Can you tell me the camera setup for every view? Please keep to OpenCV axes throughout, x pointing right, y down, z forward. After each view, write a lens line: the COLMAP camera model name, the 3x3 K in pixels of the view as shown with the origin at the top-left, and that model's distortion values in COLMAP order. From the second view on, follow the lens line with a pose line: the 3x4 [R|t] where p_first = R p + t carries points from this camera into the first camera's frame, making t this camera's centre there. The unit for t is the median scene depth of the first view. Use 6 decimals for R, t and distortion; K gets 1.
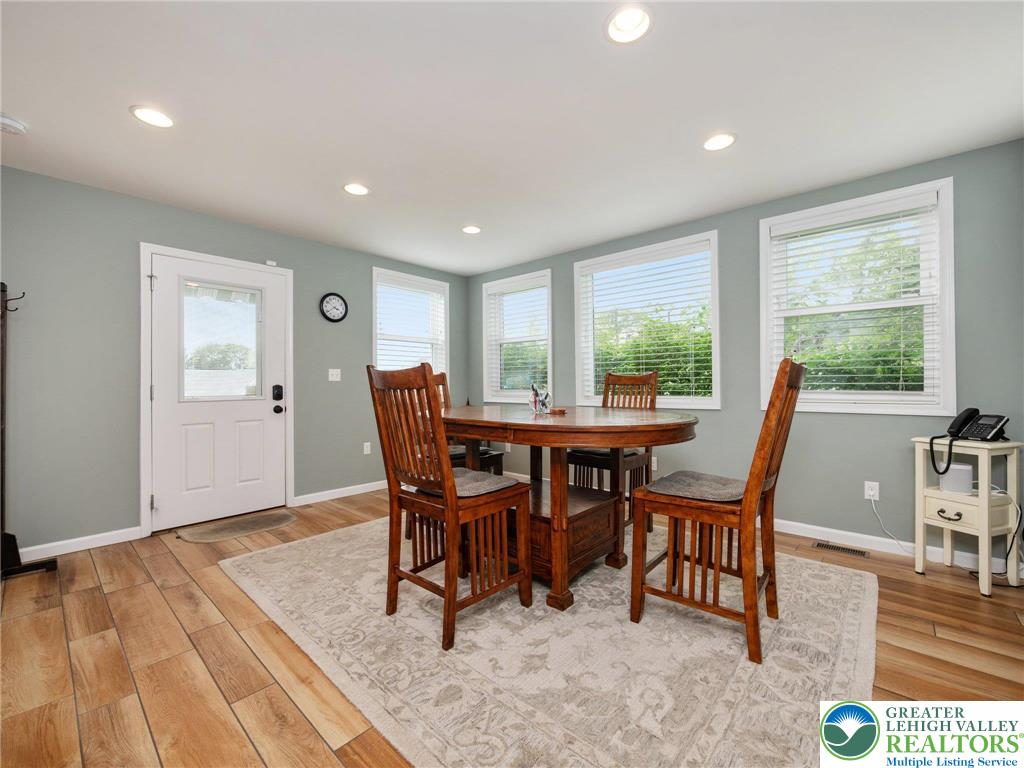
lens RADIAL K [[429.8, 0, 509.1], [0, 429.8, 380.3], [0, 0, 1]] dist [-0.002404, -0.000001]
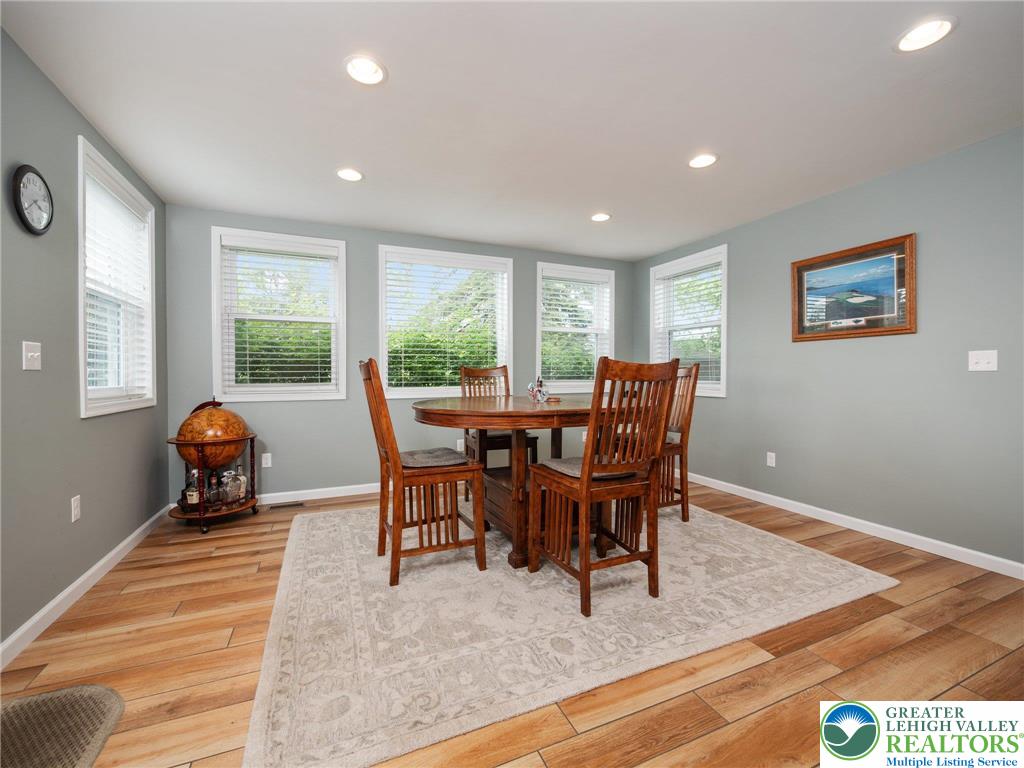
lens RADIAL K [[429.8, 0, 509.1], [0, 429.8, 380.3], [0, 0, 1]] dist [-0.002404, -0.000001]
pose [[0.416845, -0.010805, 0.908913, -0.973909], [-0.005184, 0.999885, 0.014264, 0.004678], [-0.908963, -0.010658, 0.416741, 0.610743]]
